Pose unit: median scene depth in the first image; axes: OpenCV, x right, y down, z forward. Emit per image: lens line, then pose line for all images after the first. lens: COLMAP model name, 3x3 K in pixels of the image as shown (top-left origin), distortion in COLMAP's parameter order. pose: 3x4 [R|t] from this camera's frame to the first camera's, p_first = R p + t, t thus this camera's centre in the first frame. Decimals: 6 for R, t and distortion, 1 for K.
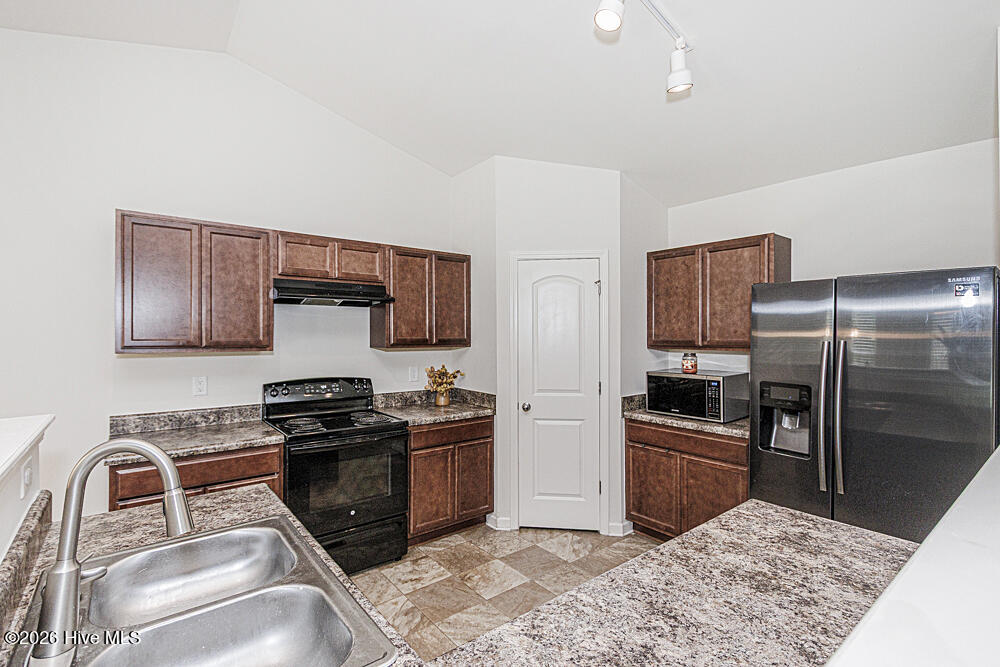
lens RADIAL K [[457.0, 0, 494.2], [0, 457.0, 325.7], [0, 0, 1]] dist [0.010734, -0.003907]
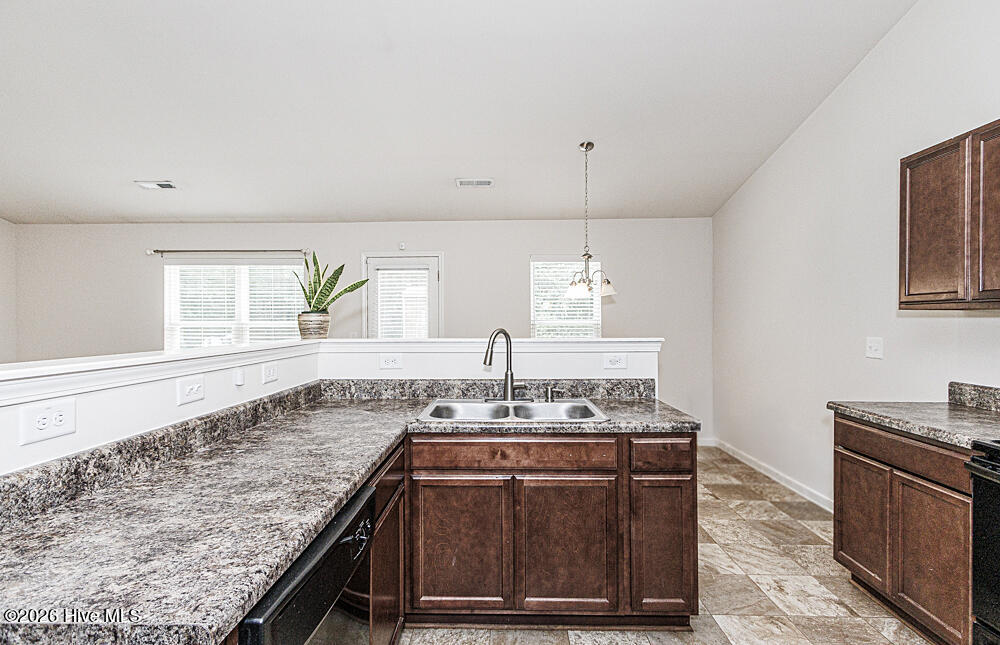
lens RADIAL K [[460.8, 0, 488.2], [0, 460.8, 325.8], [0, 0, 1]] dist [0.008427, -0.001162]
pose [[-0.638820, 0.007480, -0.769320, 0.356522], [0.013178, 0.999912, -0.001221, 0.063667], [0.769243, -0.010918, -0.638863, 0.726708]]
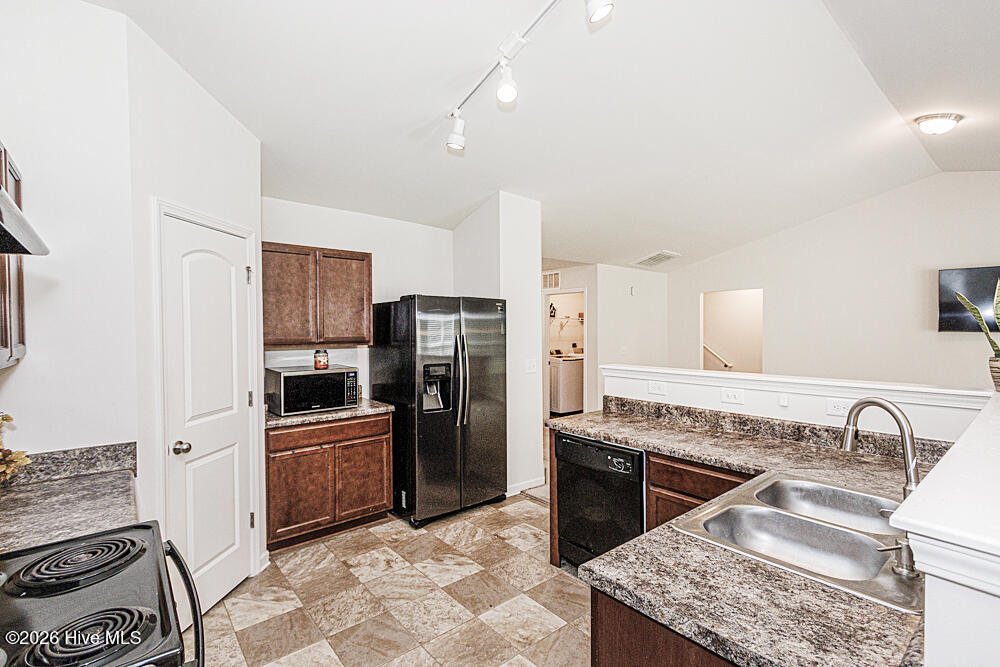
lens RADIAL K [[457.0, 0, 485.5], [0, 457.0, 328.4], [0, 0, 1]] dist [0.010734, -0.003907]
pose [[-0.012816, 0.002594, 0.999915, -0.625899], [-0.007643, 0.999967, -0.002692, 0.010418], [-0.999889, -0.007677, -0.012796, 0.631084]]
